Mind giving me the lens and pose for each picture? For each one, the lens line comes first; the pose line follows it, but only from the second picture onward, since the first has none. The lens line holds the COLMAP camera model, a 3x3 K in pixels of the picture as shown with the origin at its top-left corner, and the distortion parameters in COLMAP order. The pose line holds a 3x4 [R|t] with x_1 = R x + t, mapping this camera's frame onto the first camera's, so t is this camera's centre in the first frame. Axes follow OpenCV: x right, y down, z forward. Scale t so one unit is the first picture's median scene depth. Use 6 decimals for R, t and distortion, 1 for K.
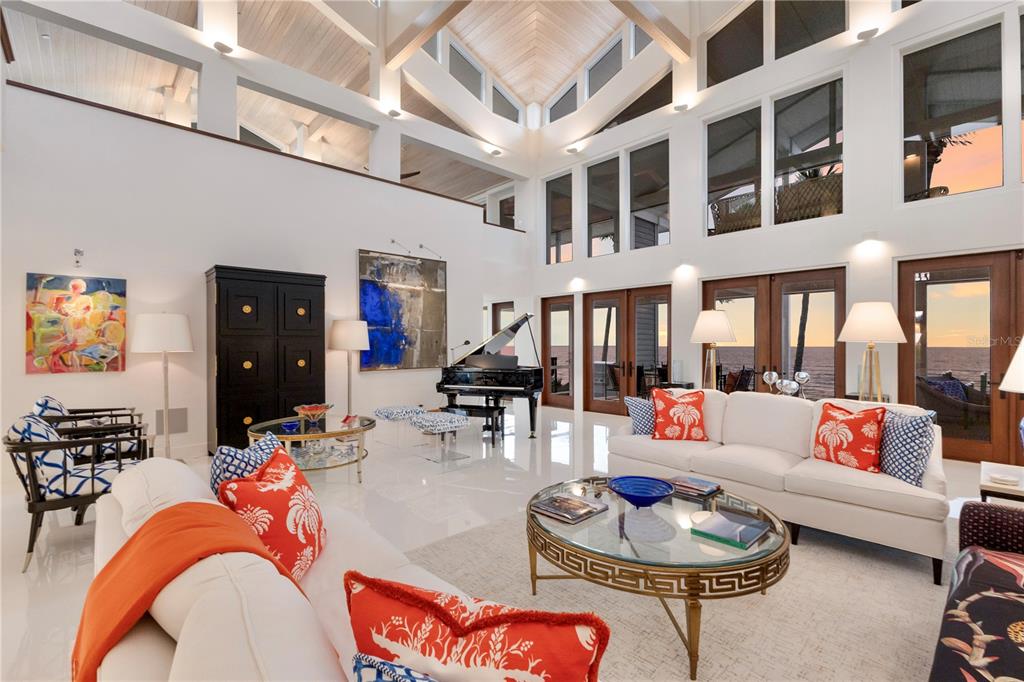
lens RADIAL K [[462.3, 0, 510.6], [0, 462.3, 341.6], [0, 0, 1]] dist [0.009162, 0.000162]
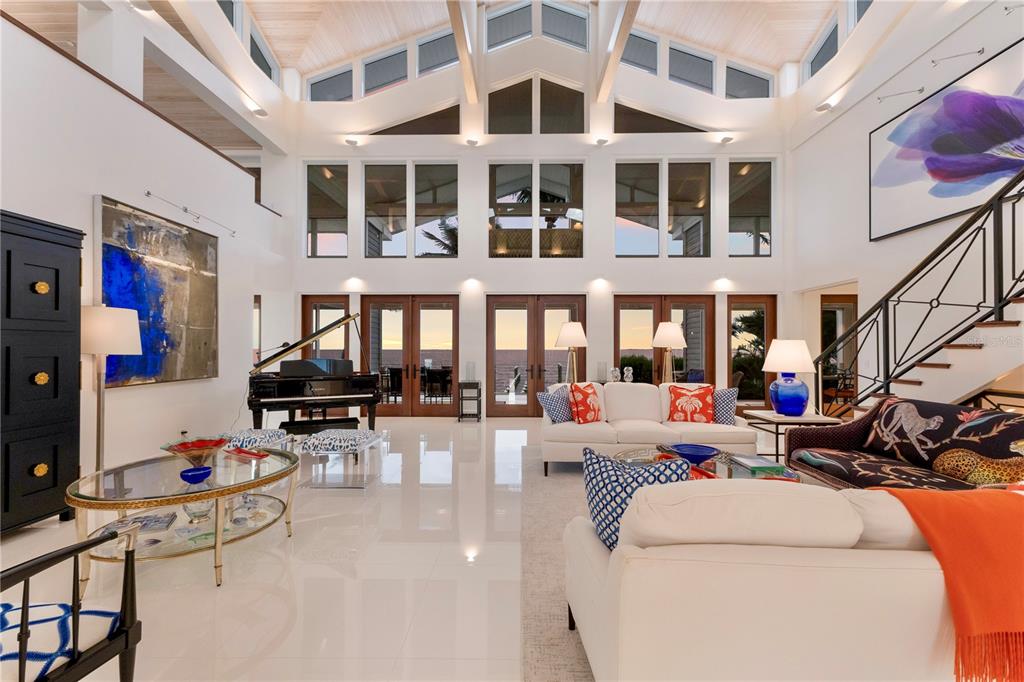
lens RADIAL K [[447.0, 0, 509.6], [0, 447.0, 343.9], [0, 0, 1]] dist [0.017535, 0.000380]
pose [[0.691949, 0.009565, 0.721883, -0.356694], [-0.007673, 0.999953, -0.005894, 0.002001], [-0.721906, -0.001461, 0.691990, 0.156310]]
